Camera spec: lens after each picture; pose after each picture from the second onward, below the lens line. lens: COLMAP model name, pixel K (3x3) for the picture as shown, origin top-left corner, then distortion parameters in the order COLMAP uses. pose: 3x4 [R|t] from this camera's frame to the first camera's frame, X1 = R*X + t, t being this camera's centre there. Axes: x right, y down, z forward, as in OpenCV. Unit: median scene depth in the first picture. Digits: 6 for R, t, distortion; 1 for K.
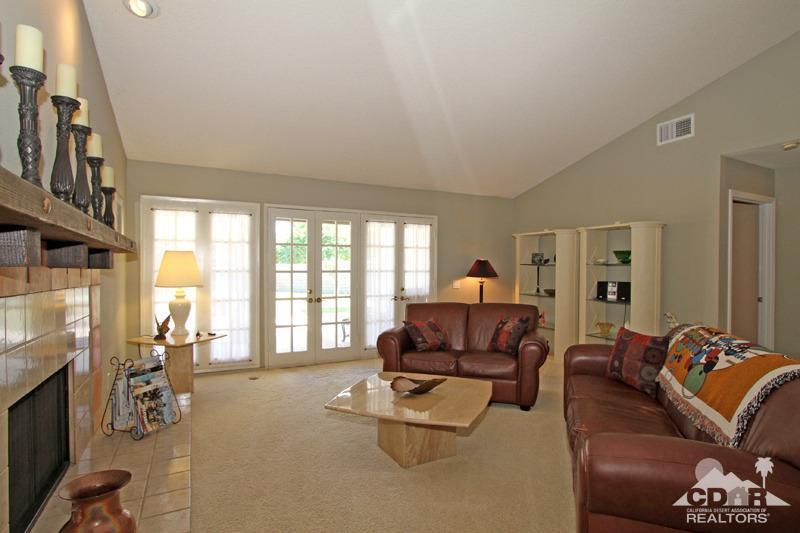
lens RADIAL K [[411.9, 0, 399.5], [0, 411.9, 271.3], [0, 0, 1]] dist [-0.014593, 0.001477]
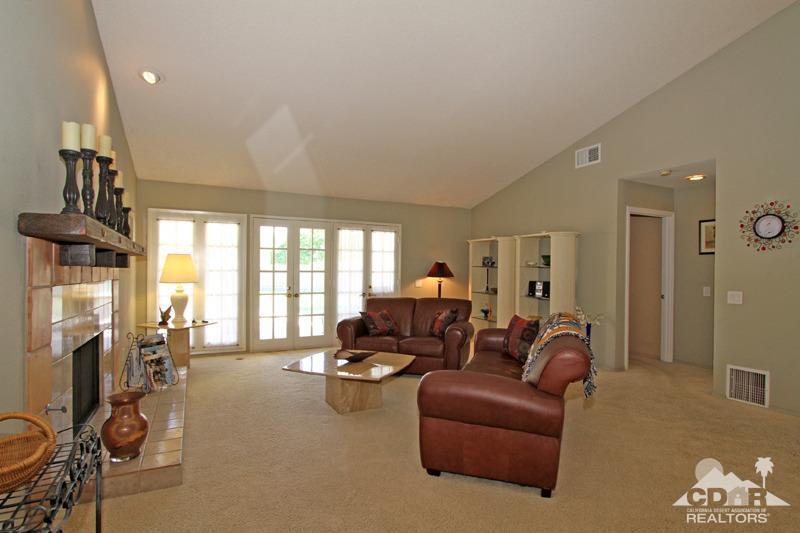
lens RADIAL K [[410.9, 0, 398.9], [0, 410.9, 271.7], [0, 0, 1]] dist [-0.016246, 0.000343]
pose [[0.999973, 0.006101, -0.004200, 0.110508], [-0.006108, 0.999980, -0.001776, 0.002226], [0.004189, 0.001802, 0.999990, -0.193940]]
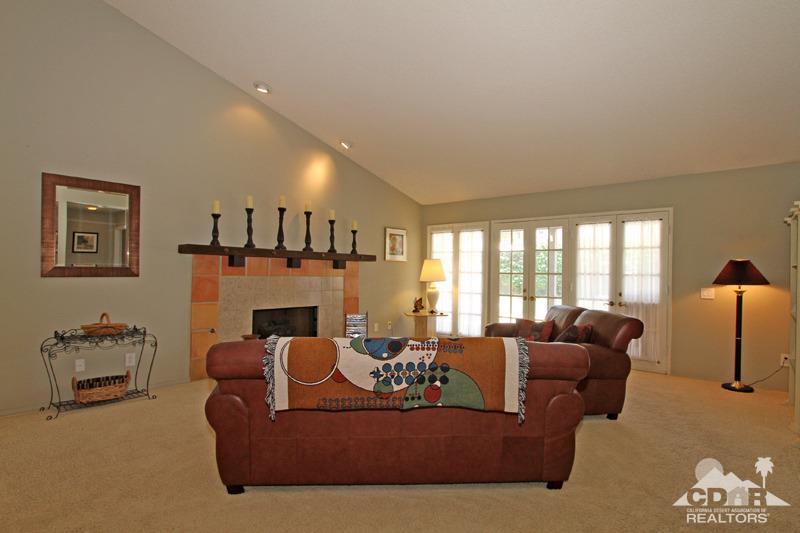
lens RADIAL K [[410.9, 0, 405.2], [0, 410.9, 268.9], [0, 0, 1]] dist [-0.016246, 0.000343]
pose [[0.381955, -0.000519, -0.924181, 0.776322], [-0.015347, 0.999858, -0.006904, 0.001188], [0.924053, 0.016820, 0.381893, 0.254646]]
